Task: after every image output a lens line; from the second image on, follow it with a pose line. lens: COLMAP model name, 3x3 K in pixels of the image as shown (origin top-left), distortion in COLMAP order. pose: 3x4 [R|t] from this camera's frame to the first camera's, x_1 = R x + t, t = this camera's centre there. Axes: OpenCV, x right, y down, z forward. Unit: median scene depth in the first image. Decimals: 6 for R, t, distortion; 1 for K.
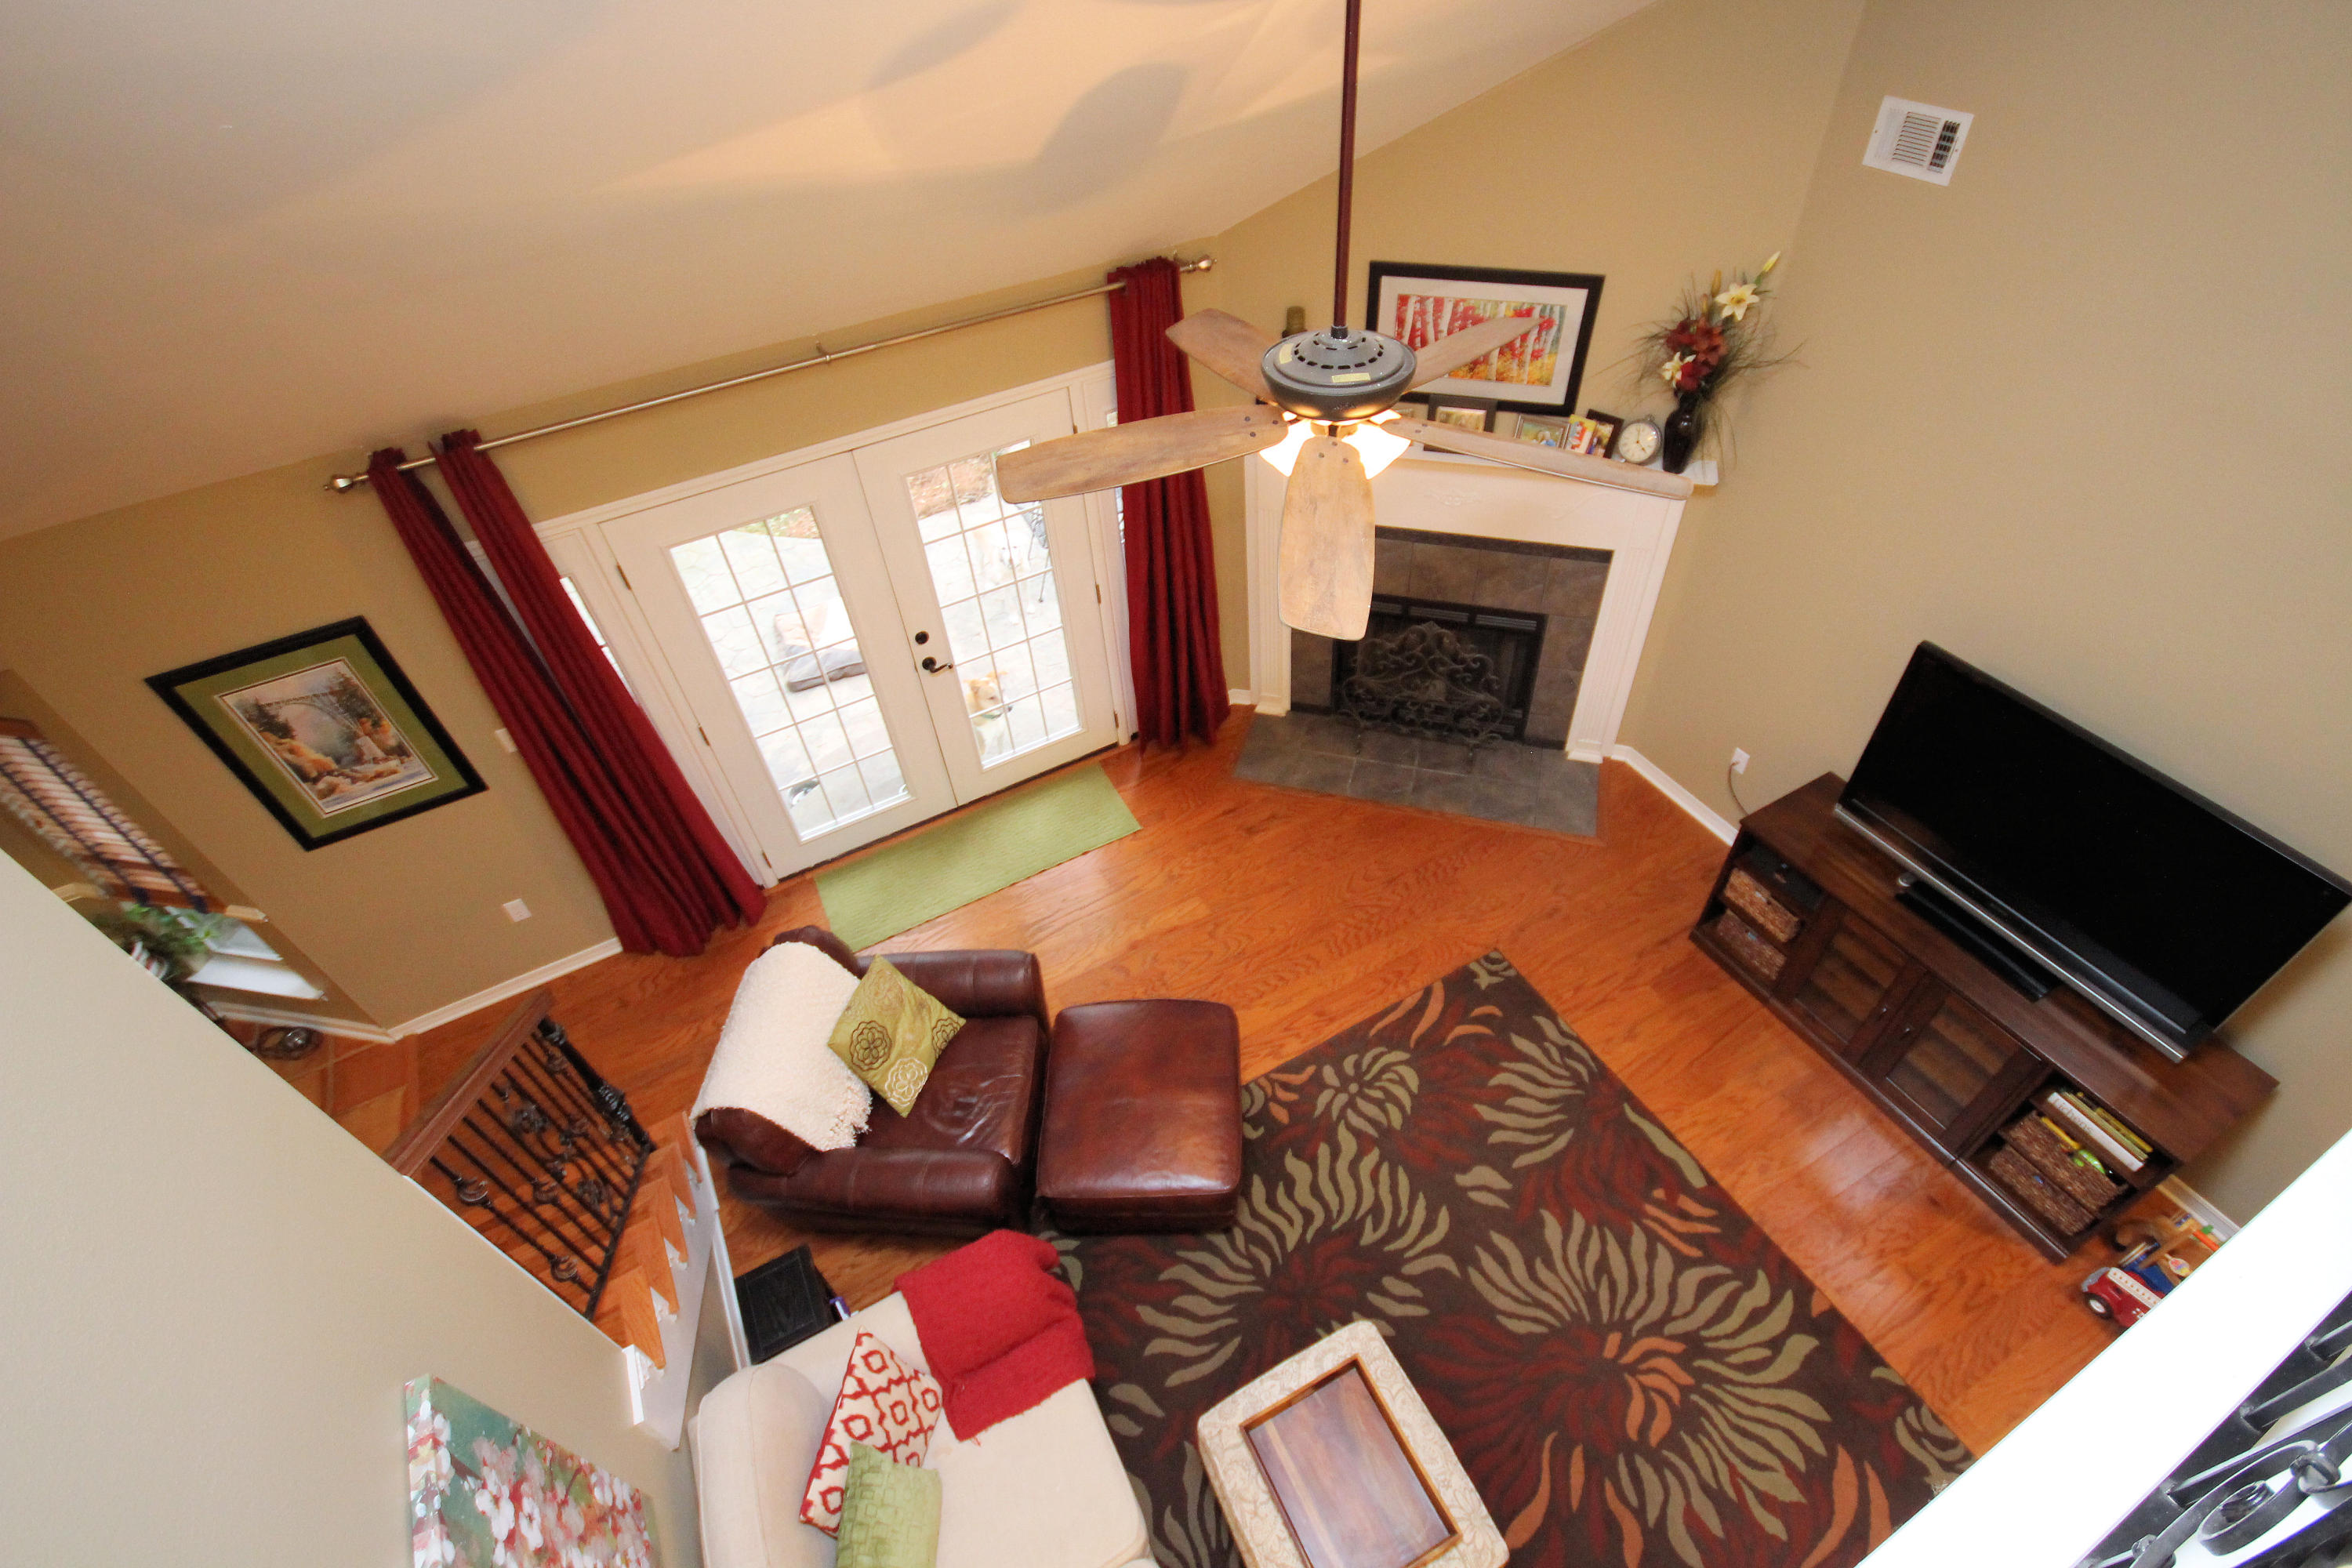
lens RADIAL K [[1080.8, 0, 1184.9], [0, 1080.8, 785.8], [0, 0, 1]] dist [-0.000737, -0.005527]
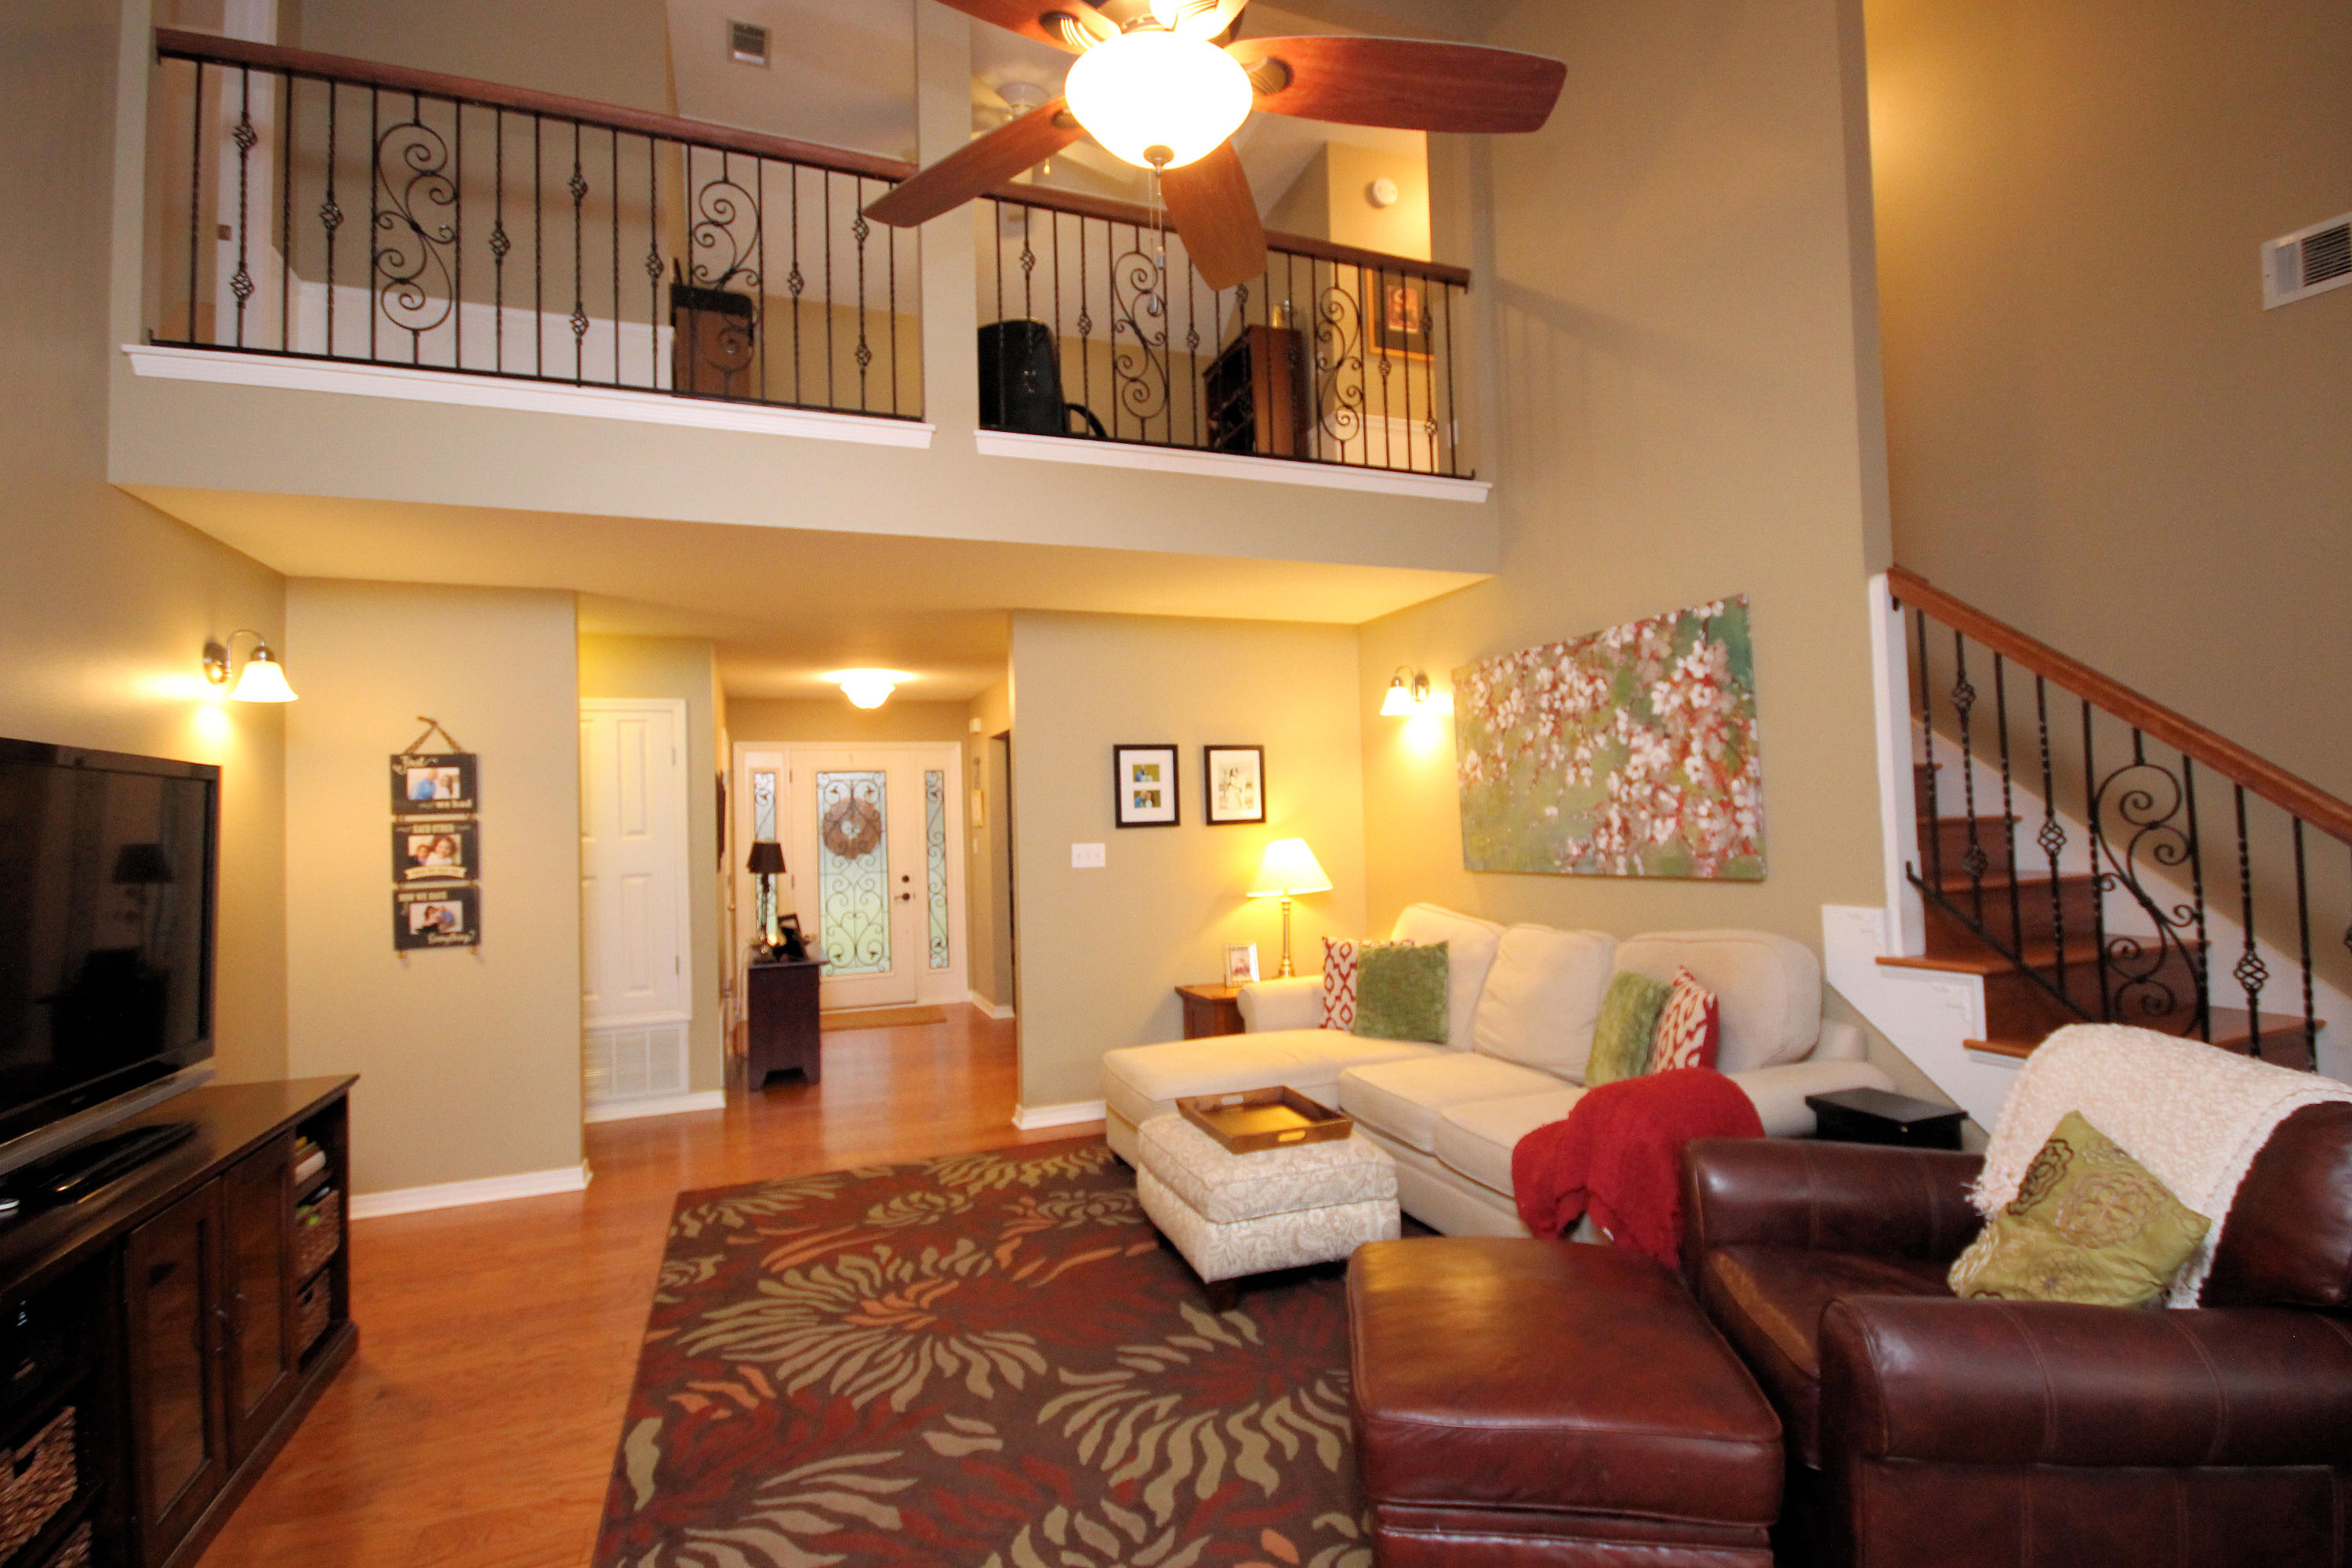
lens RADIAL K [[1080.8, 0, 1188.8], [0, 1080.8, 785.9], [0, 0, 1]] dist [-0.000737, -0.005527]
pose [[-0.988536, 0.090076, 0.121172, 0.040104], [0.148487, 0.725369, 0.672154, -0.301375], [-0.027349, 0.682441, -0.730429, 1.200274]]
